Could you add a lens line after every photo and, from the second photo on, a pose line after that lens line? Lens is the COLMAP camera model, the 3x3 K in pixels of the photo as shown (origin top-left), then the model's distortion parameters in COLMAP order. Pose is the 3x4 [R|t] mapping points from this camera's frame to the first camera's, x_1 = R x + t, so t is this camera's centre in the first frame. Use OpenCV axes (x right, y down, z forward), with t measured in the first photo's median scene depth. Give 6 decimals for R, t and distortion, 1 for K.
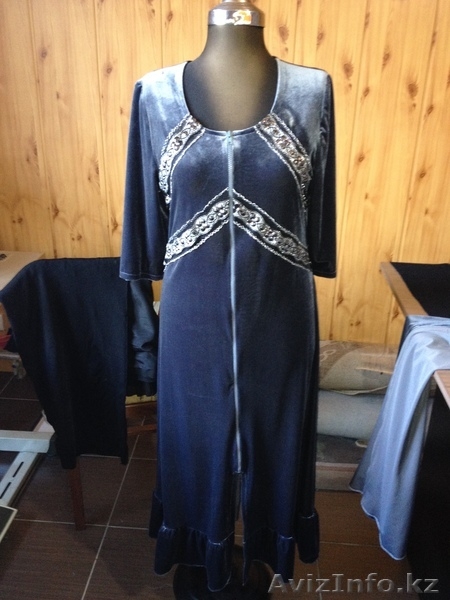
lens RADIAL K [[561.2, 0, 227.2], [0, 561.2, 299.1], [0, 0, 1]] dist [-0.049942, 0.000000]
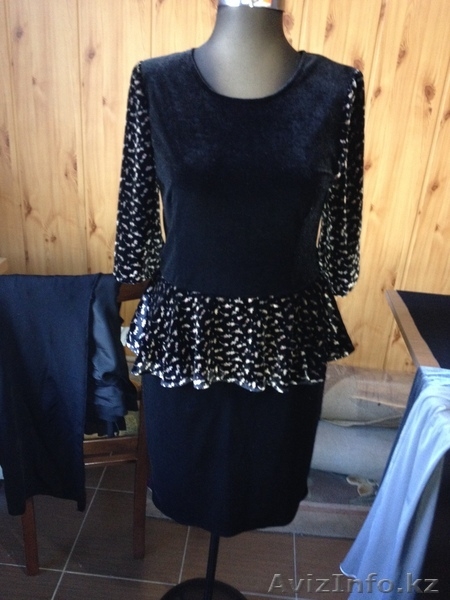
lens RADIAL K [[561.2, 0, 223.7], [0, 561.2, 298.0], [0, 0, 1]] dist [-0.049942, 0.000000]
pose [[0.999017, 0.044264, 0.002439, 0.015188], [-0.044290, 0.998942, 0.012356, -0.040824], [-0.001889, -0.012452, 0.999921, 0.099114]]
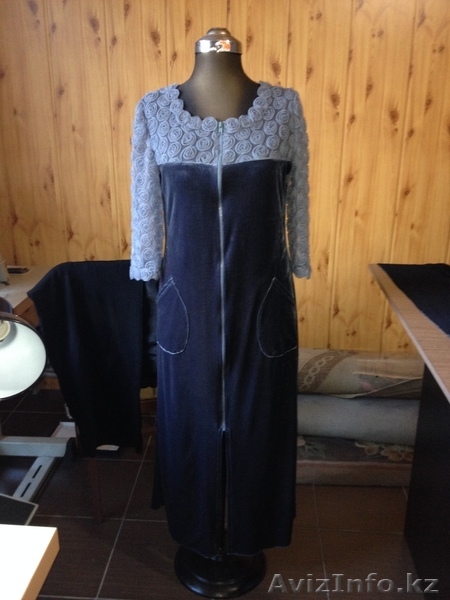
lens RADIAL K [[561.2, 0, 227.5], [0, 561.2, 297.6], [0, 0, 1]] dist [-0.049942, 0.000000]
pose [[0.999779, -0.020906, 0.001984, -0.007888], [0.020997, 0.996635, -0.079235, 0.062756], [-0.000321, 0.079260, 0.996854, -0.076729]]
